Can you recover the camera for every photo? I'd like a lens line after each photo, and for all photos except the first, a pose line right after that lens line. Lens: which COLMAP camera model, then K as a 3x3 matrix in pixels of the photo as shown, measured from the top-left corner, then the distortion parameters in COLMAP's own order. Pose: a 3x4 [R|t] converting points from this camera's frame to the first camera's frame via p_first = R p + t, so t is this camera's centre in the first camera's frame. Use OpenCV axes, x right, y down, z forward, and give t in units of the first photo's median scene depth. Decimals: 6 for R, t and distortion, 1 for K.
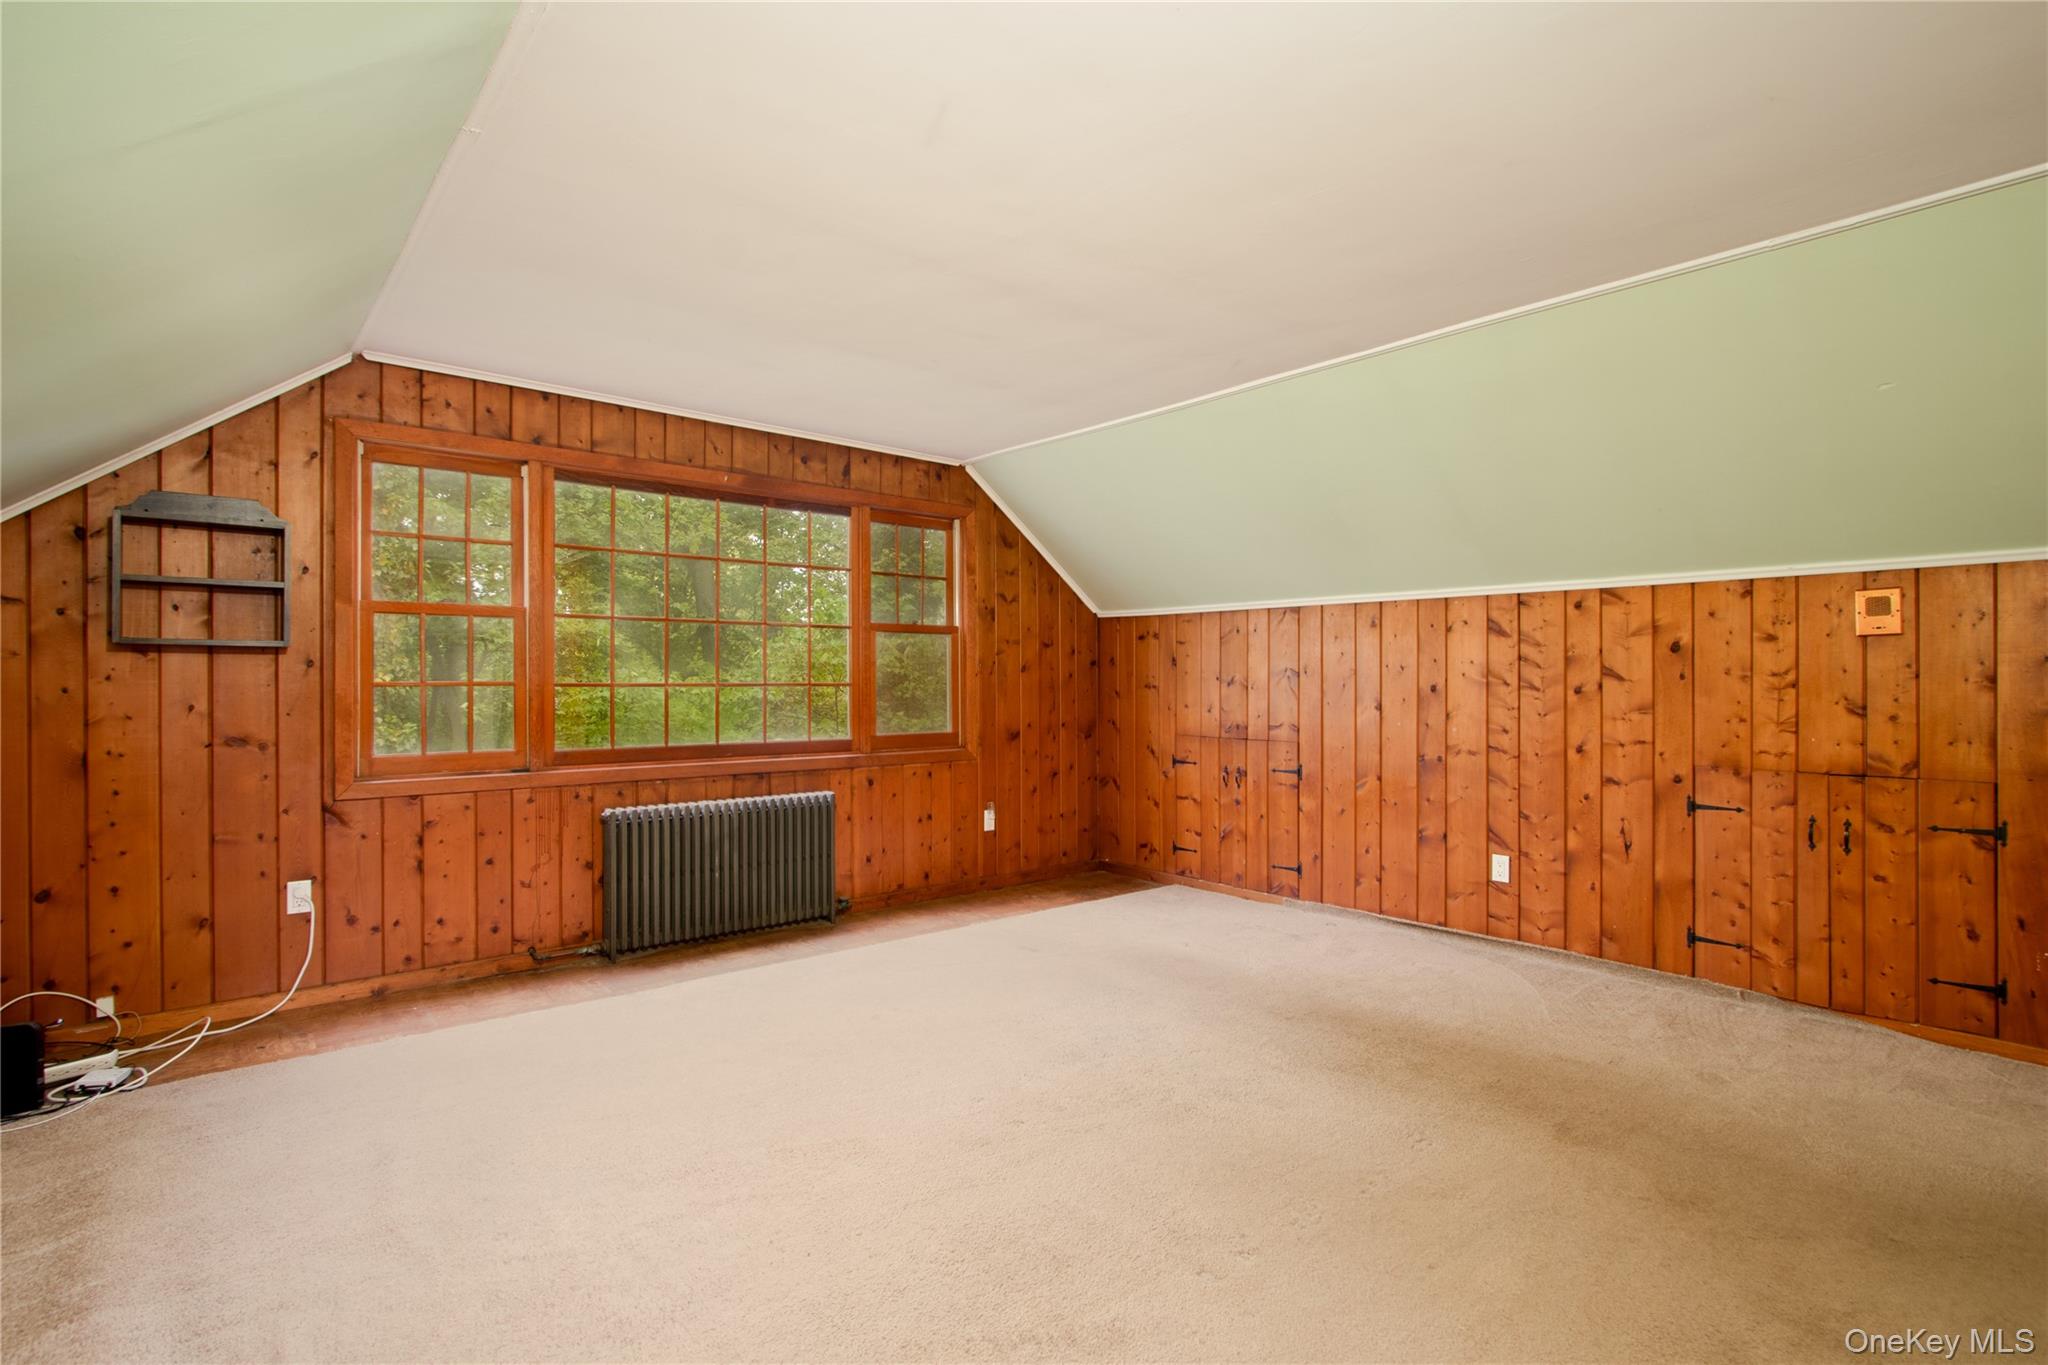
lens RADIAL K [[949.6, 0, 1006.4], [0, 949.6, 681.1], [0, 0, 1]] dist [-0.002460, 0.000626]
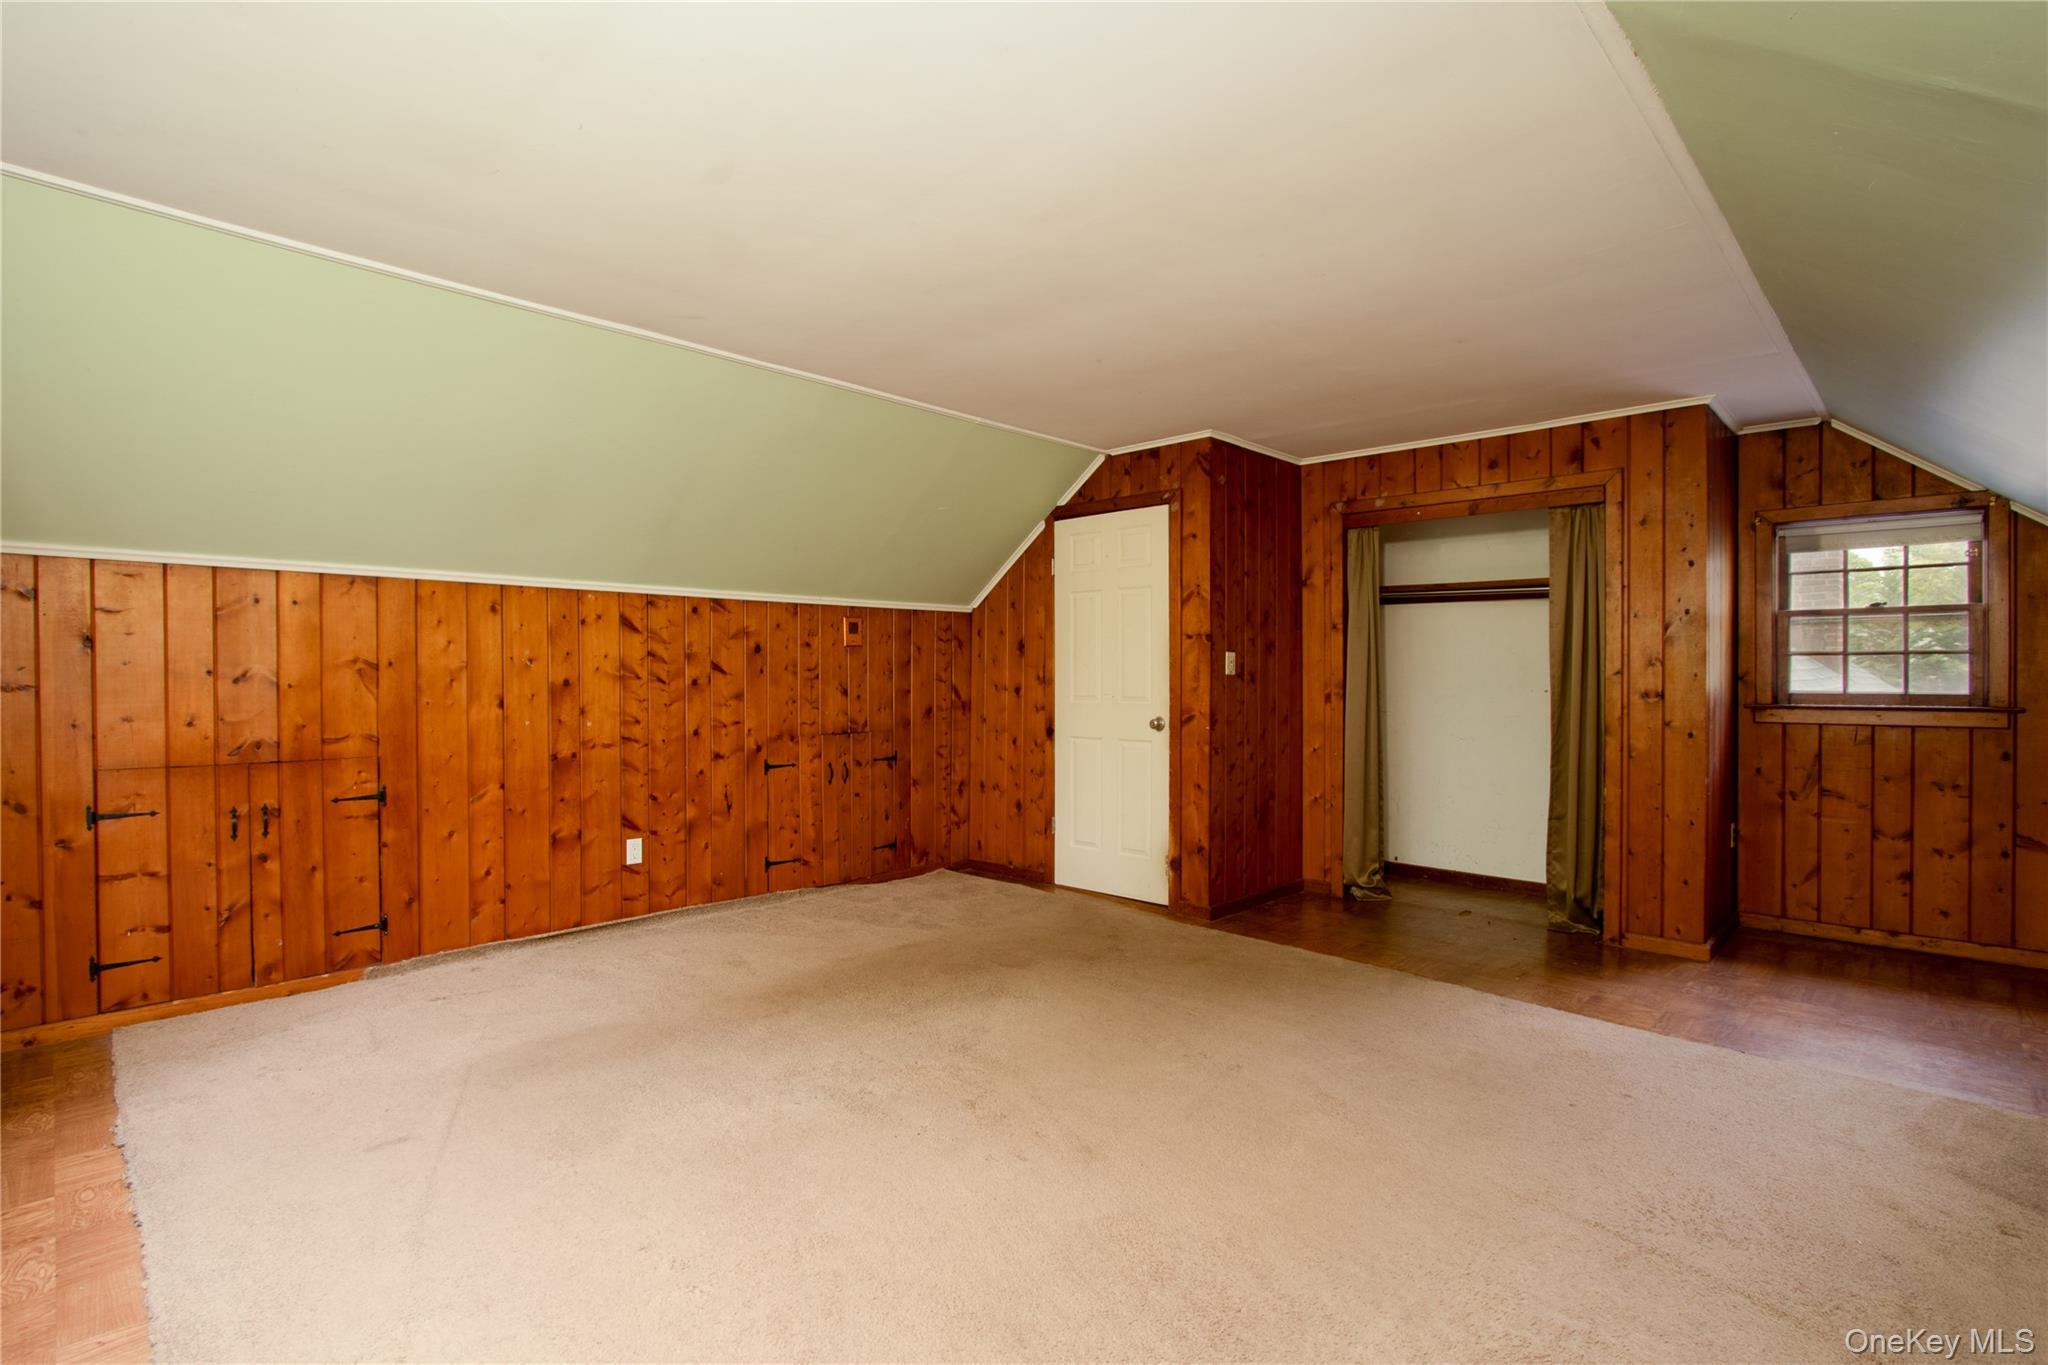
lens RADIAL K [[949.6, 0, 1007.4], [0, 949.6, 682.0], [0, 0, 1]] dist [-0.002460, 0.000626]
pose [[-0.059049, -0.011165, 0.998193, -0.562787], [0.000817, 0.999937, 0.011233, -0.003726], [-0.998255, 0.001479, -0.059036, 0.647127]]
